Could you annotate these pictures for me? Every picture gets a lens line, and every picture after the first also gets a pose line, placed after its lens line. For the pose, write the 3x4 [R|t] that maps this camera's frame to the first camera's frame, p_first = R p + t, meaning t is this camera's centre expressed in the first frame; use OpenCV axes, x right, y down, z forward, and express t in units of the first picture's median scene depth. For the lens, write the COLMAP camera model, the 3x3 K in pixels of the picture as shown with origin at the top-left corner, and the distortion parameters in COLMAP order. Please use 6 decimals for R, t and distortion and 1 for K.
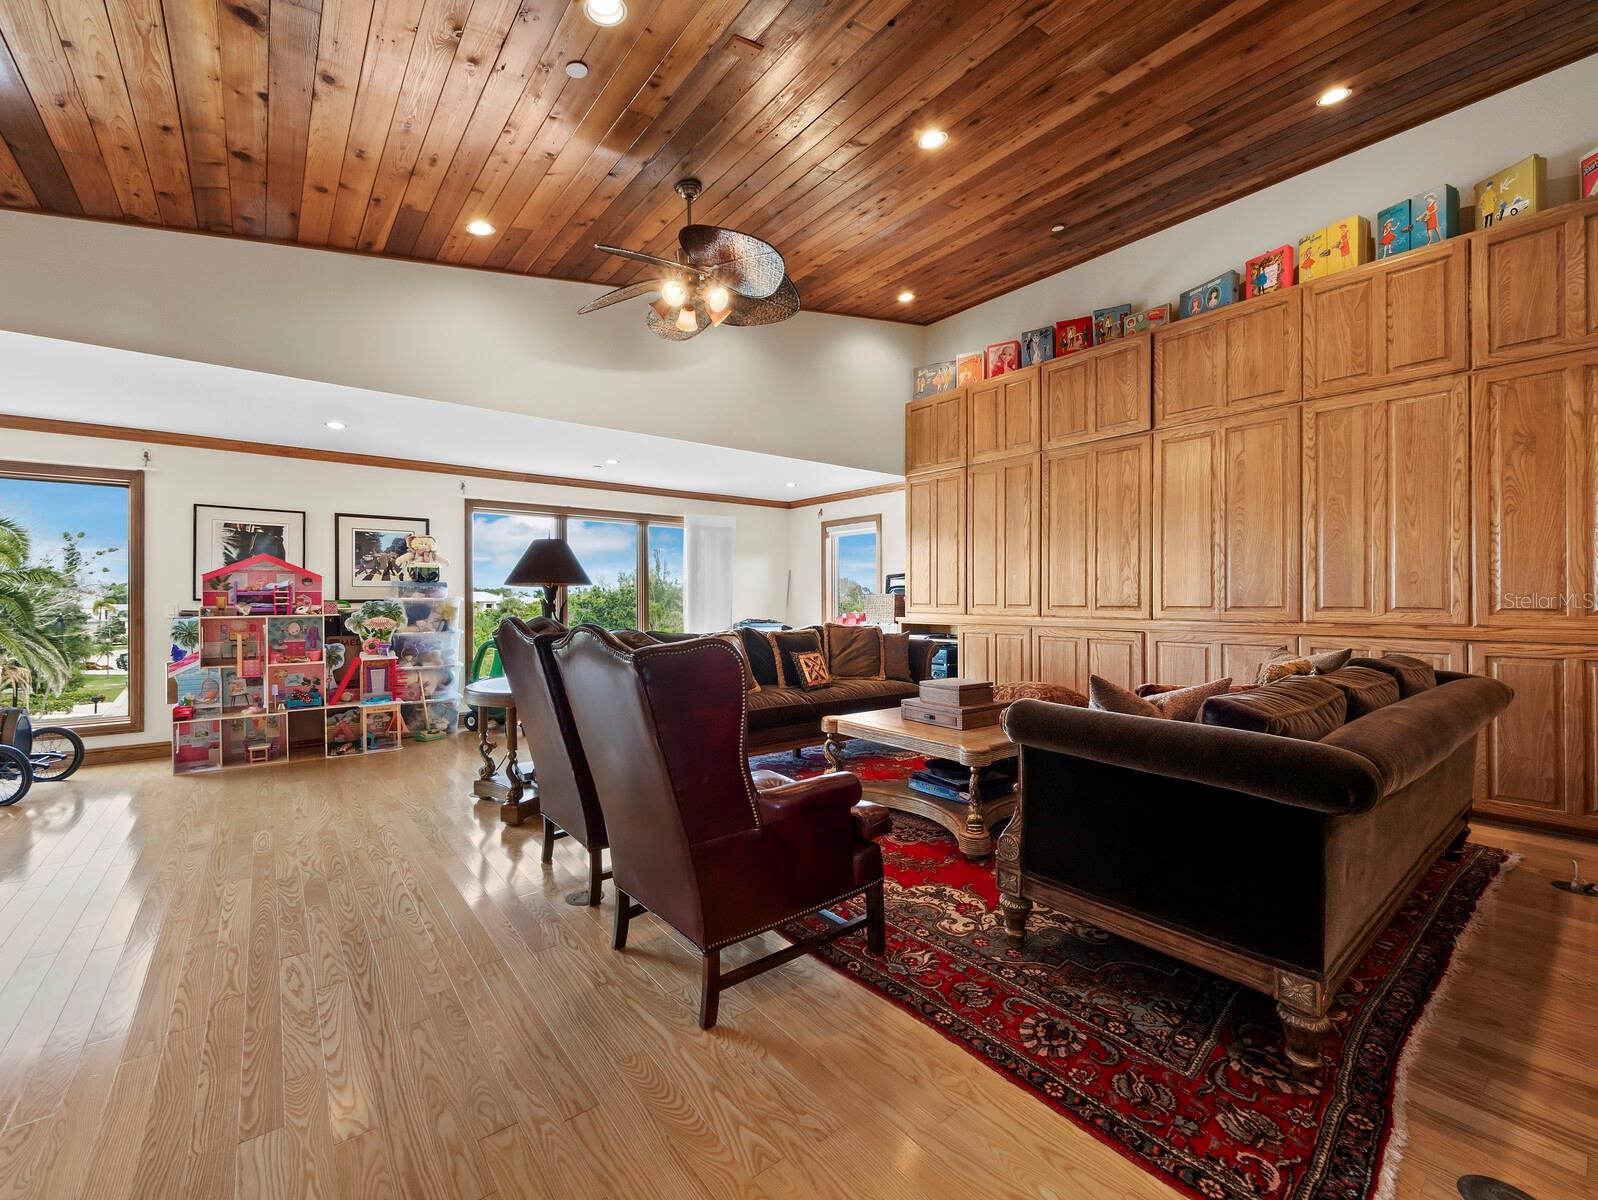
lens RADIAL K [[672.9, 0, 801.4], [0, 672.9, 604.3], [0, 0, 1]] dist [-0.004941, -0.000501]
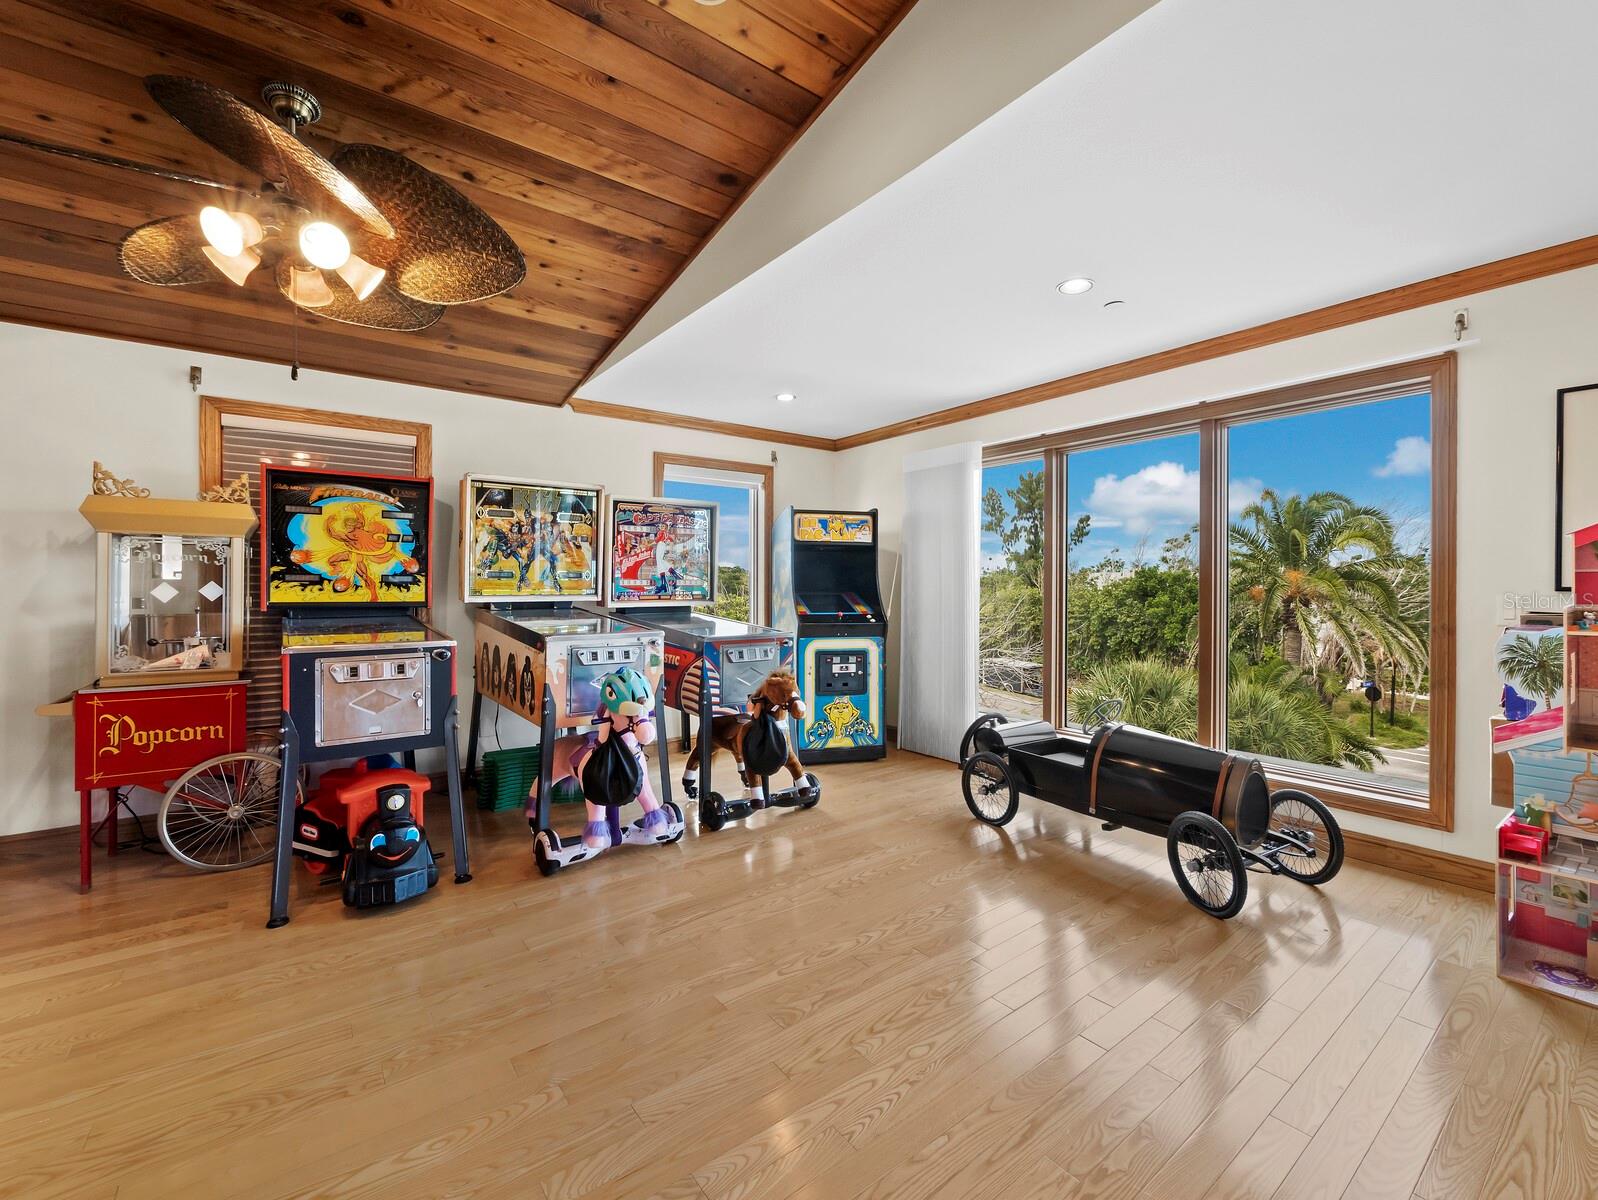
lens RADIAL K [[672.9, 0, 801.1], [0, 672.9, 594.2], [0, 0, 1]] dist [-0.004941, -0.000501]
pose [[-0.030708, 0.006578, -0.999507, -0.443435], [0.000579, 0.999978, 0.006563, -0.007199], [0.999528, -0.000377, -0.030711, 0.509399]]
